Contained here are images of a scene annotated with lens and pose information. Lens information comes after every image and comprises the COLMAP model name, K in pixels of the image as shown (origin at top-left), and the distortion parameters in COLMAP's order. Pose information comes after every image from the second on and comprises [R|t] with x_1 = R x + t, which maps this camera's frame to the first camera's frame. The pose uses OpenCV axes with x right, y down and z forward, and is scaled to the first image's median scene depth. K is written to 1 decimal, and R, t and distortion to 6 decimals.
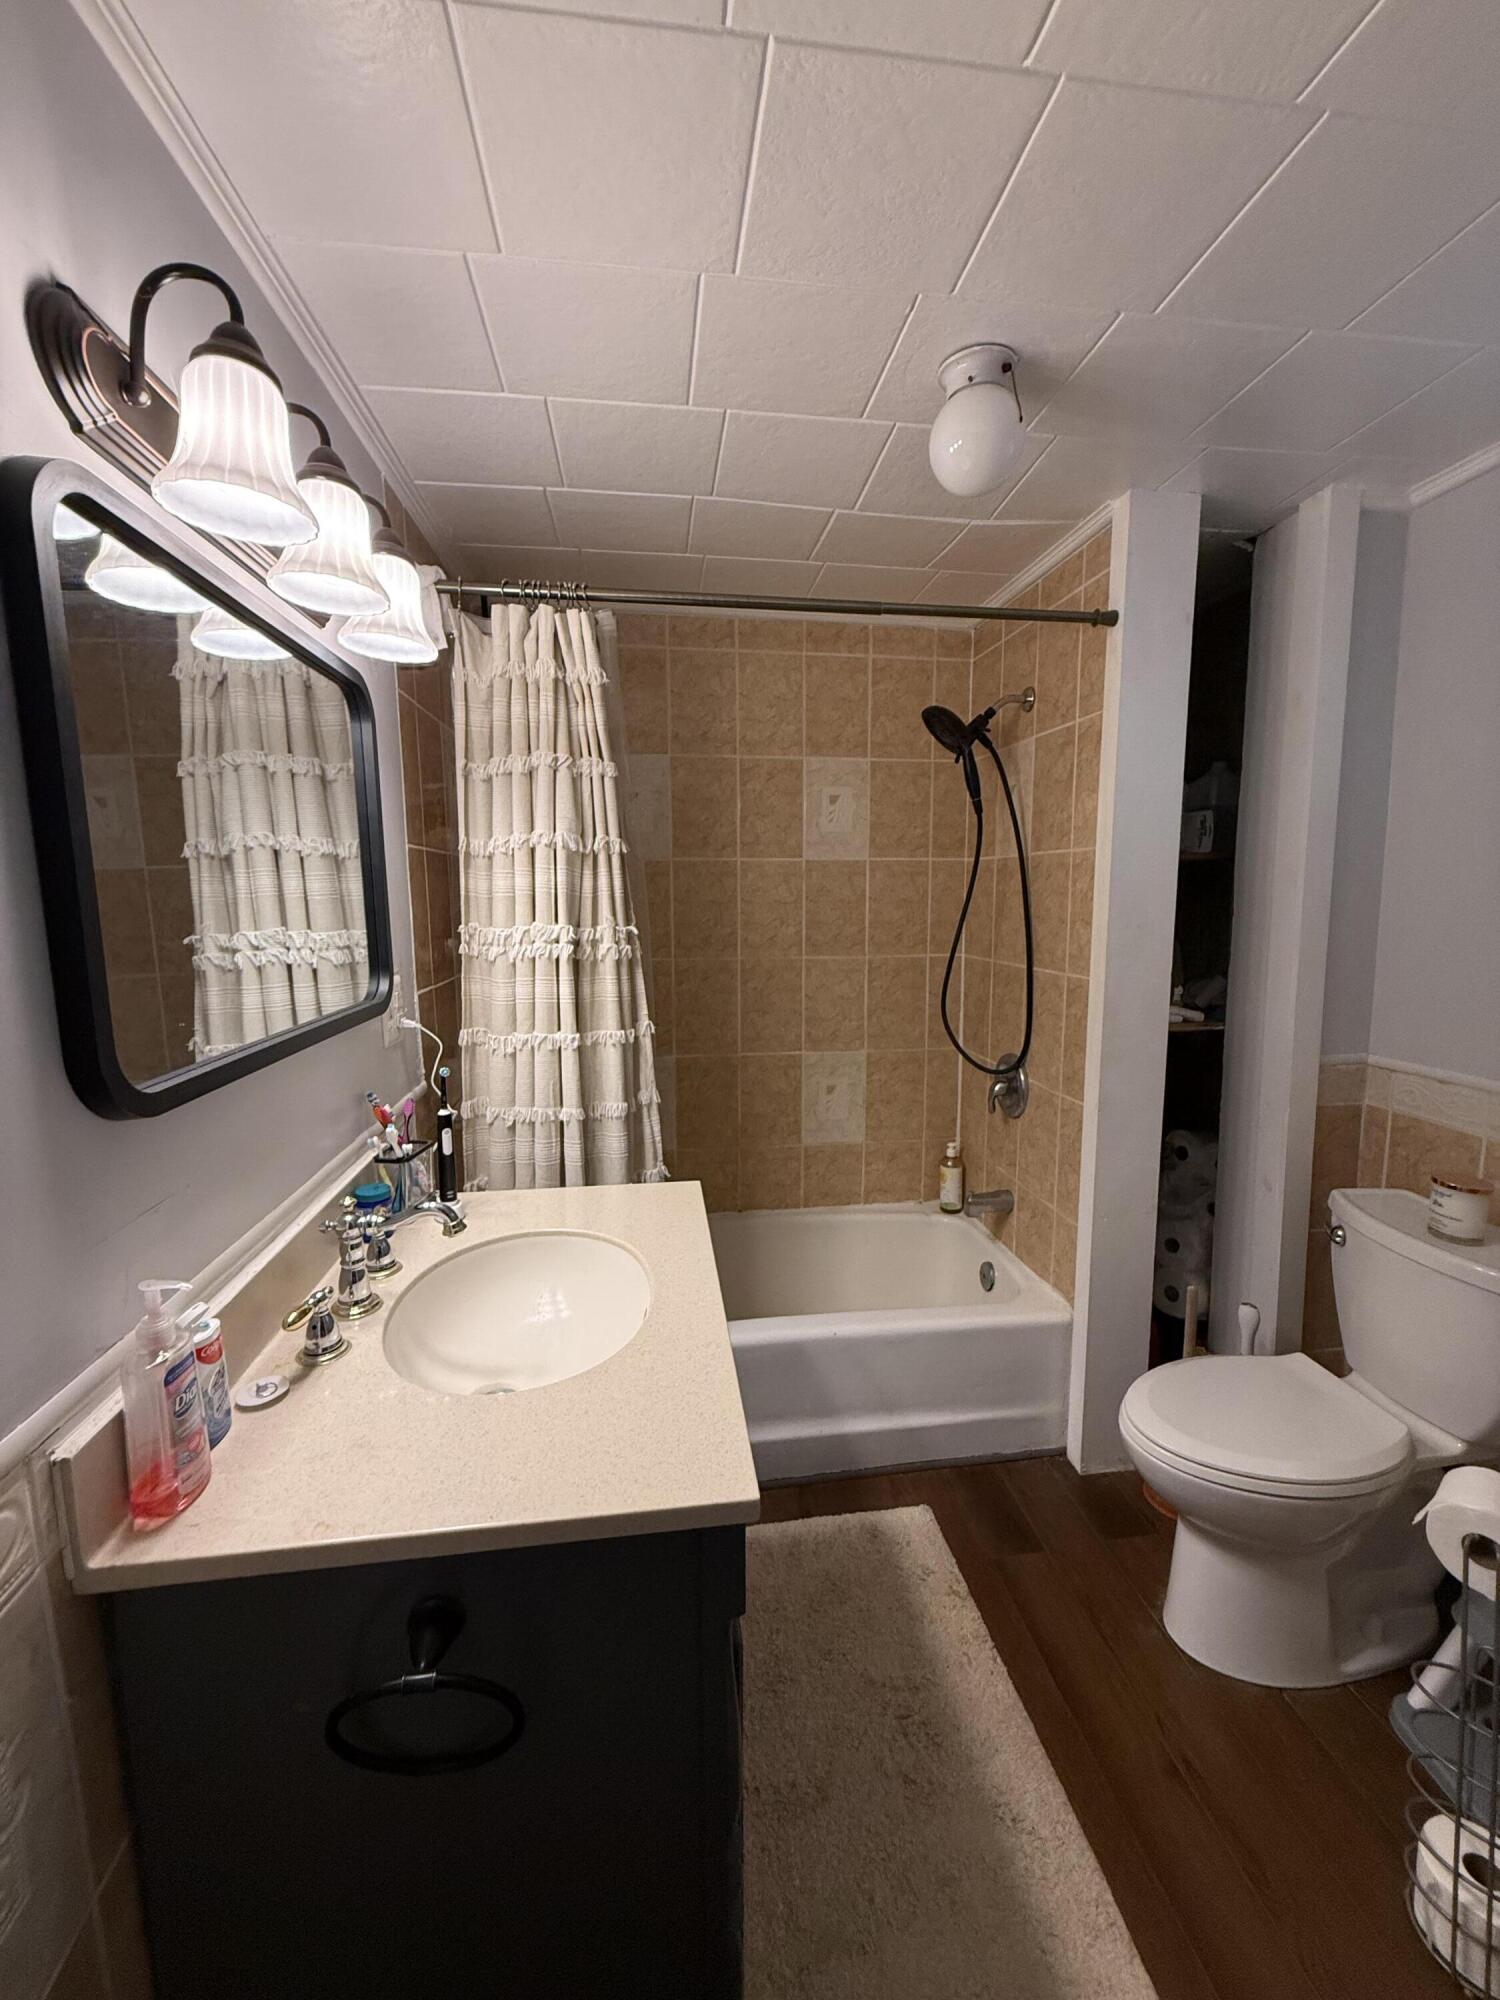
lens RADIAL K [[798.3, 0, 754.7], [0, 798.3, 999.3], [0, 0, 1]] dist [0.001799, 0.000169]
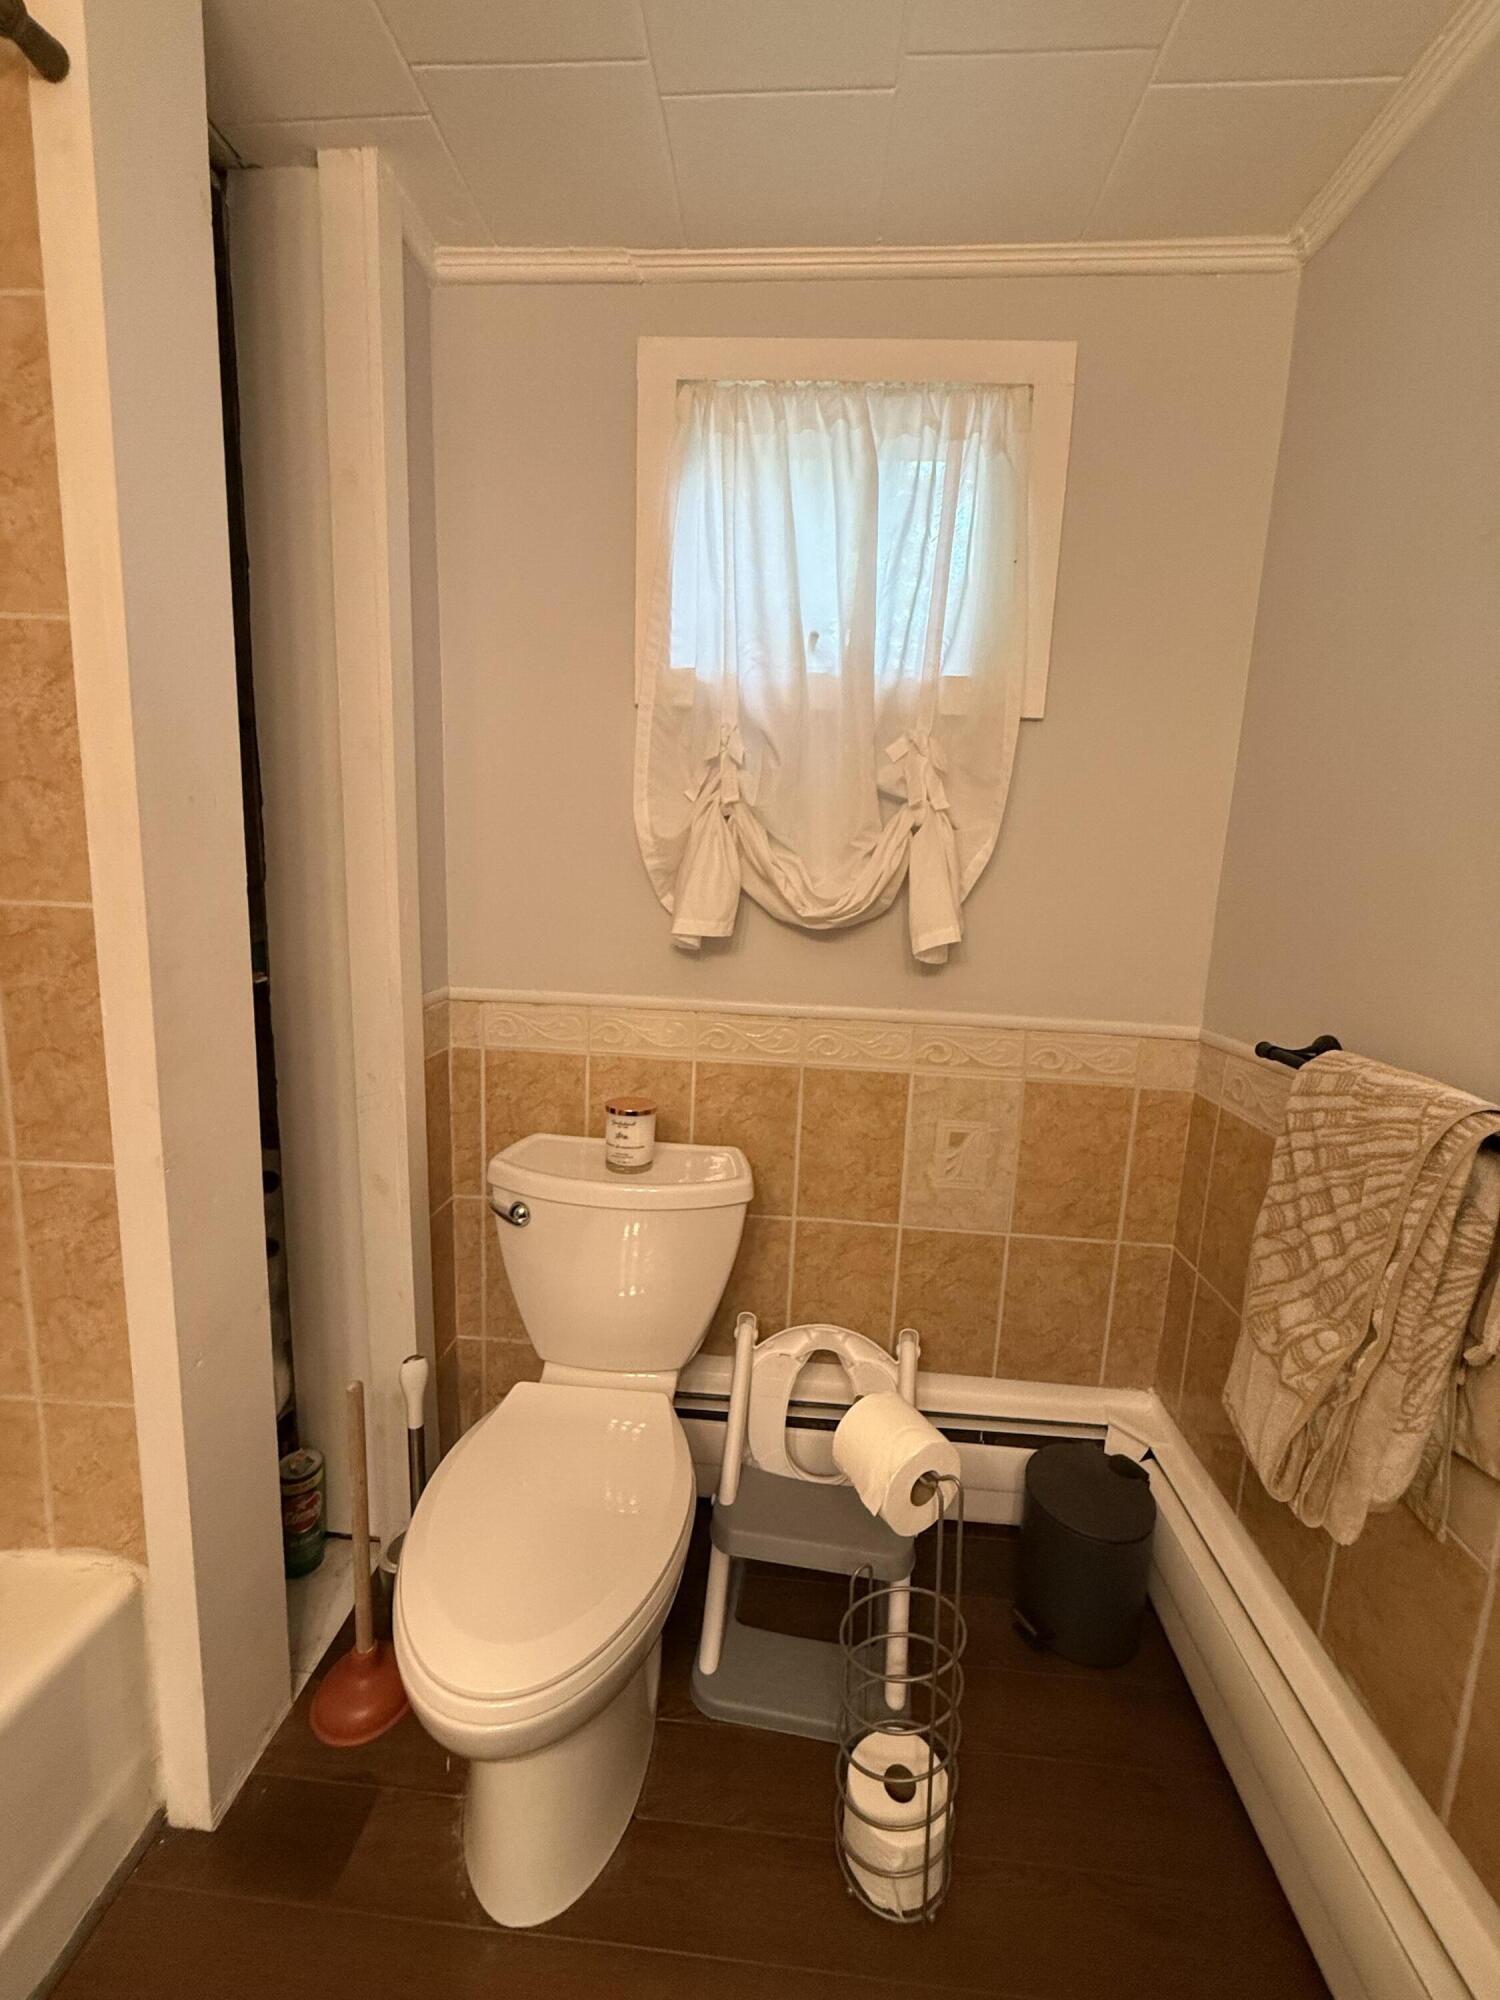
lens RADIAL K [[798.3, 0, 746.9], [0, 798.3, 992.2], [0, 0, 1]] dist [0.001799, 0.000169]
pose [[0.198061, -0.136412, 0.970651, 0.034337], [0.085579, 0.988894, 0.121513, 0.000147], [-0.976447, 0.059001, 0.207535, 0.574031]]
